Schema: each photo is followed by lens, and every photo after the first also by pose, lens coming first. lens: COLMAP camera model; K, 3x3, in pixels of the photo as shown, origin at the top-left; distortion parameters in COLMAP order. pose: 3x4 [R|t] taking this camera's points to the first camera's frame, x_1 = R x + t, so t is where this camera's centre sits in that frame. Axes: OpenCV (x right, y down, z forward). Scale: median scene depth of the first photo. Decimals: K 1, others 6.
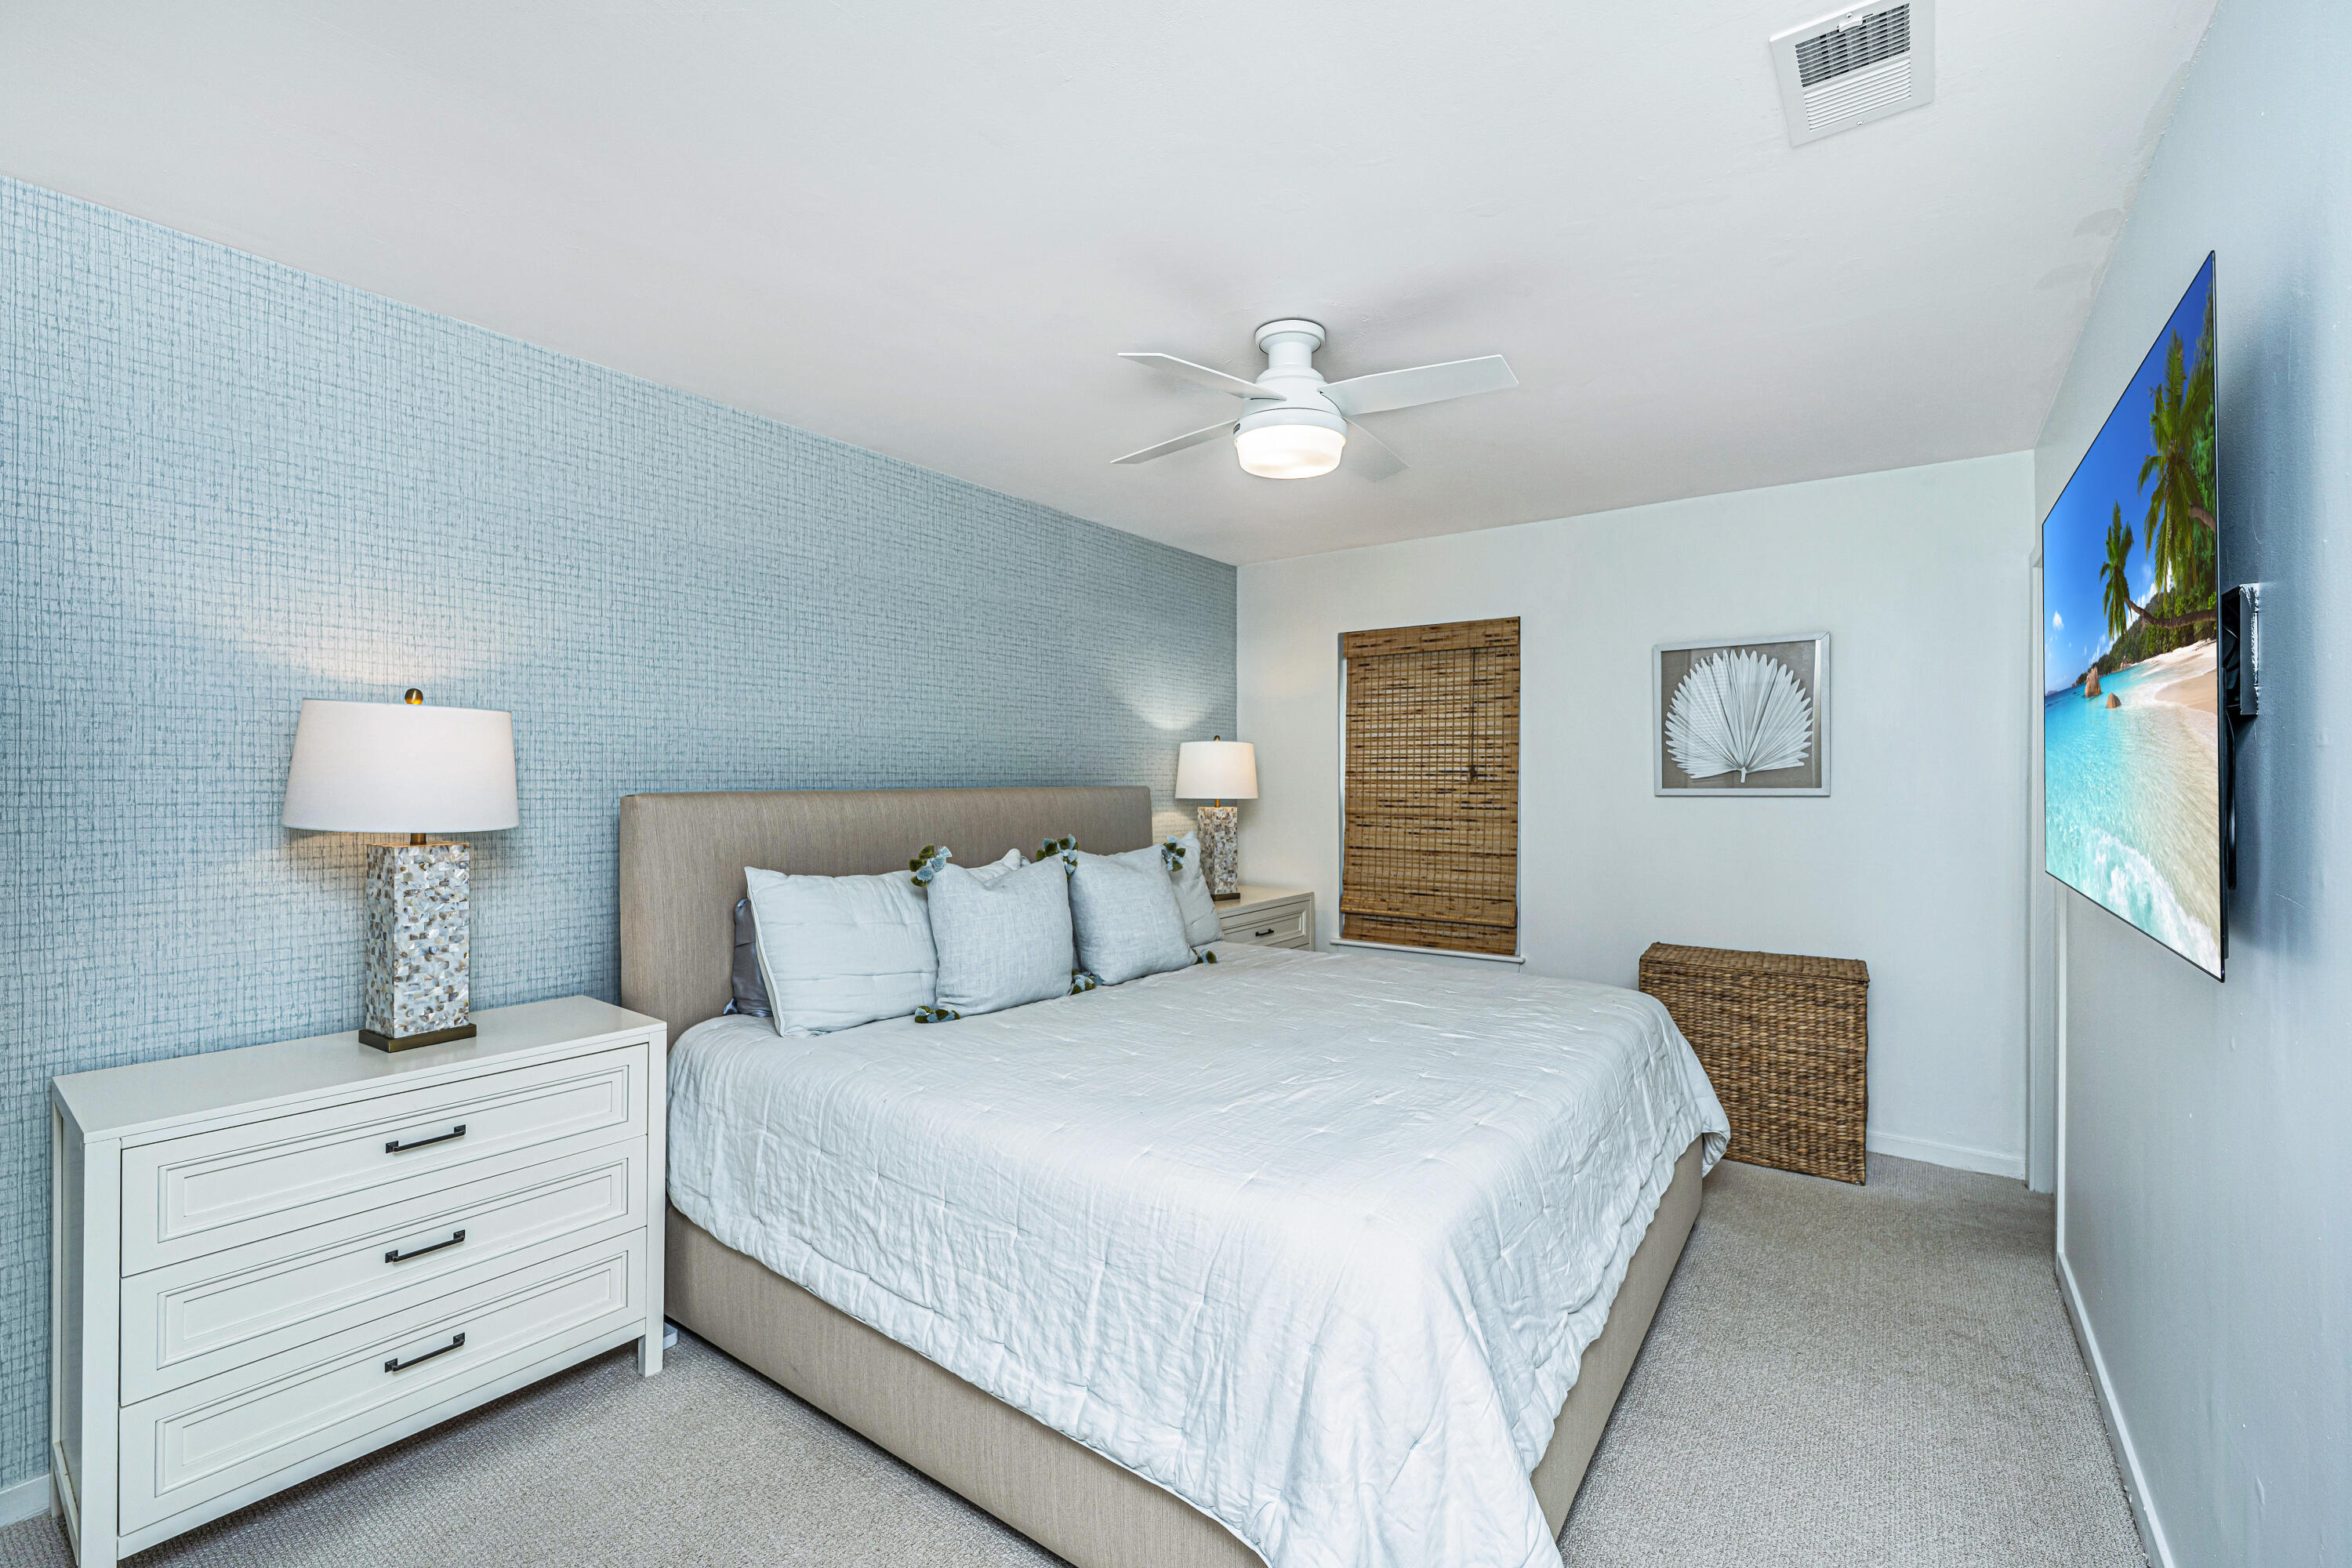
lens RADIAL K [[934.2, 0, 1242.4], [0, 934.2, 790.7], [0, 0, 1]] dist [-0.008130, 0.000445]
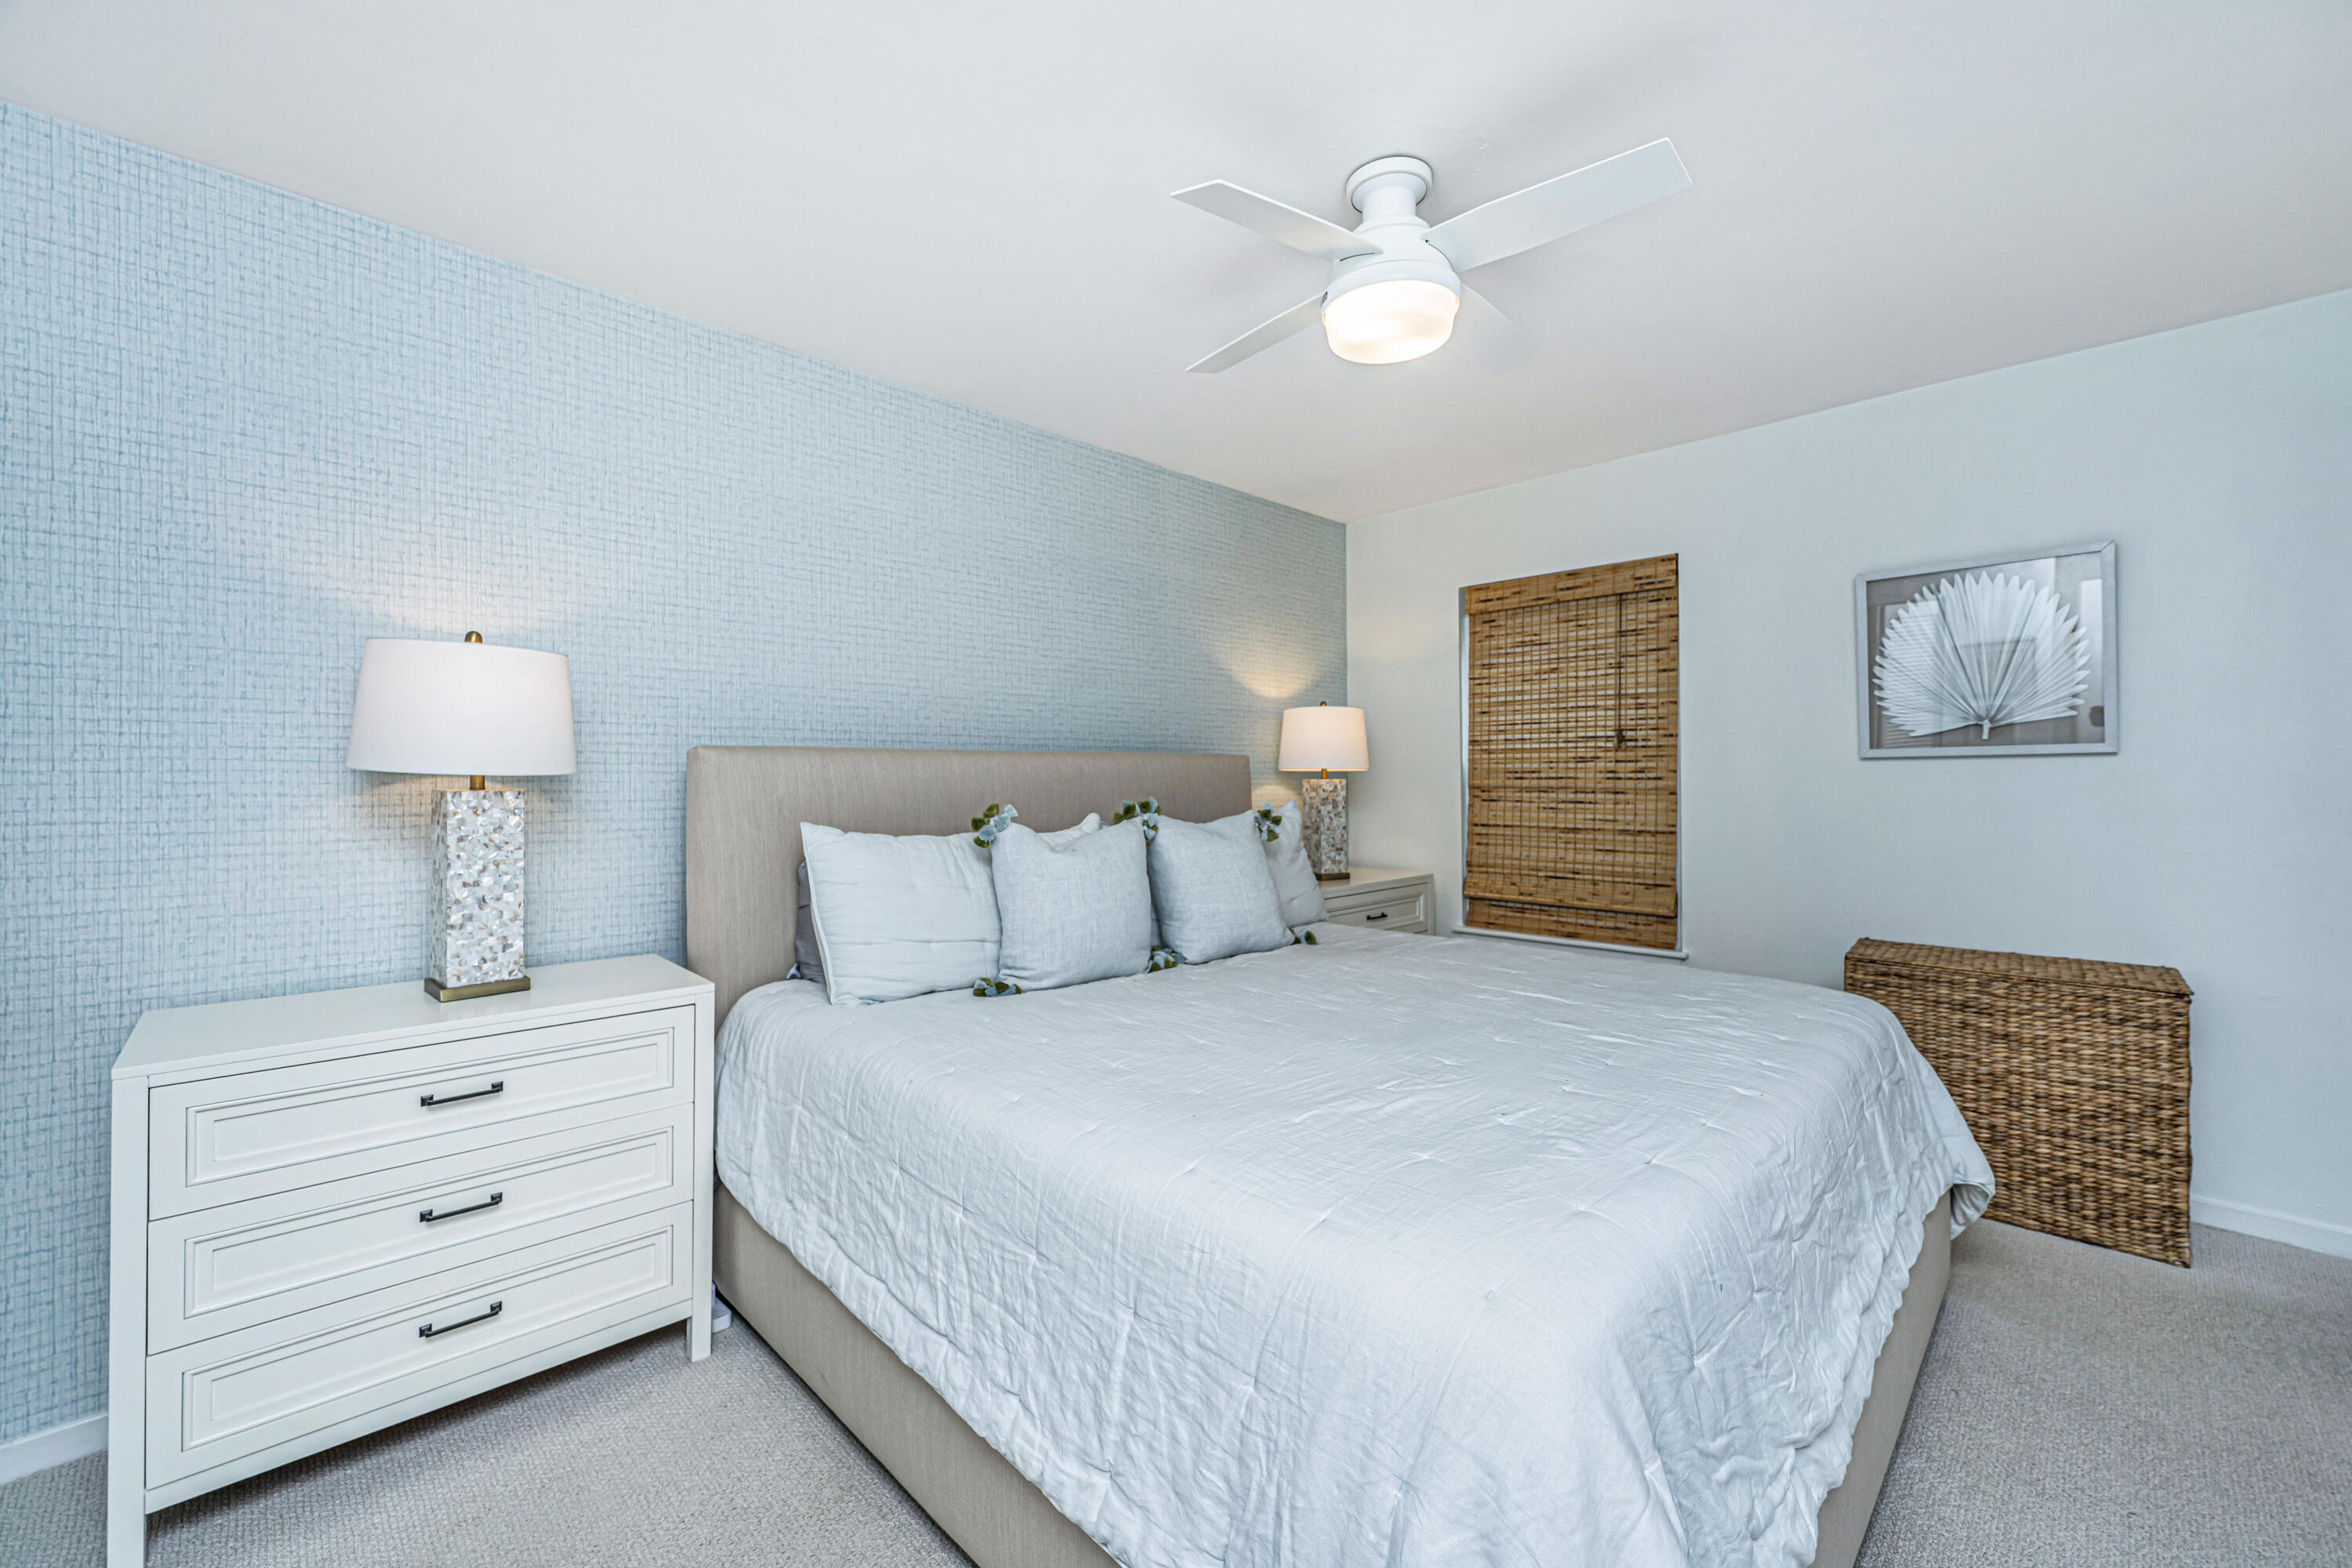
lens RADIAL K [[934.2, 0, 1184.0], [0, 934.2, 767.1], [0, 0, 1]] dist [-0.008130, 0.000445]
pose [[0.982067, -0.005042, -0.188463, 0.028110], [0.002178, 0.999879, -0.015399, 0.048897], [0.188518, 0.014712, 0.981960, 0.173805]]
